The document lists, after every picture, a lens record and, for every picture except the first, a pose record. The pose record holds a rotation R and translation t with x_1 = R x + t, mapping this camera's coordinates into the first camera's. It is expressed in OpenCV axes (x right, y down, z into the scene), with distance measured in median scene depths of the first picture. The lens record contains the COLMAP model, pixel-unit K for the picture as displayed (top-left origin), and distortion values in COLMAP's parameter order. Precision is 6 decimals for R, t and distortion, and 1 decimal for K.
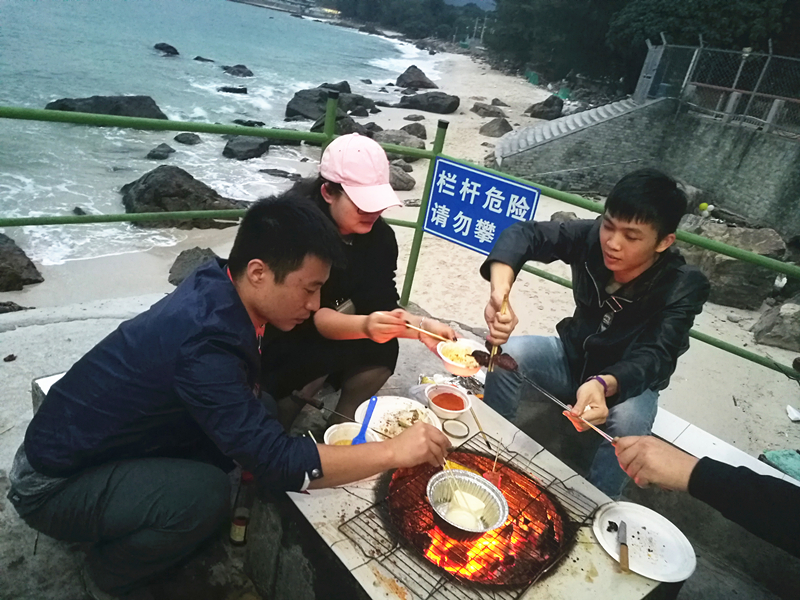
lens RADIAL K [[625.7, 0, 402.9], [0, 625.7, 306.4], [0, 0, 1]] dist [-0.006182, 0.043520]
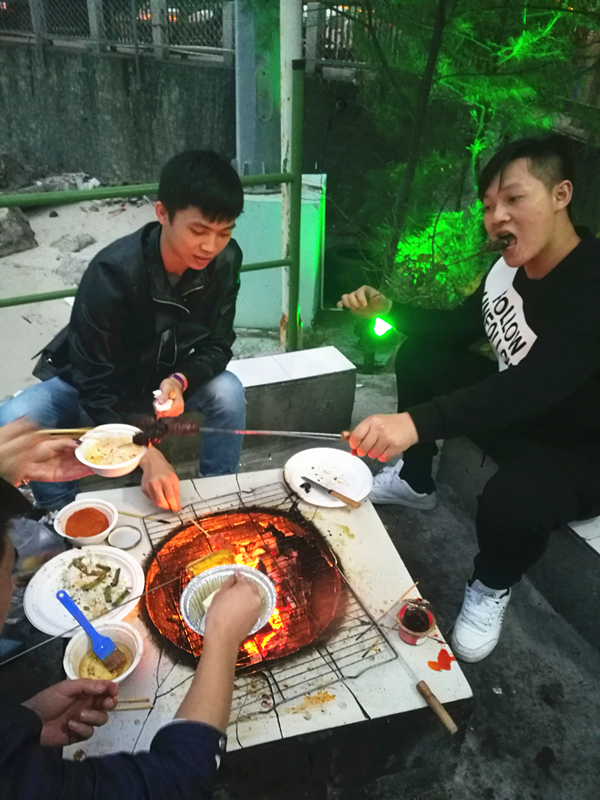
lens RADIAL K [[625.7, 0, 295.8], [0, 625.7, 403.1], [0, 0, 1]] dist [-0.006182, 0.043520]
pose [[0.425317, -0.616171, 0.662902, -0.140514], [0.406649, 0.784459, 0.468253, -0.129543], [-0.808543, 0.070413, 0.584209, 0.173643]]
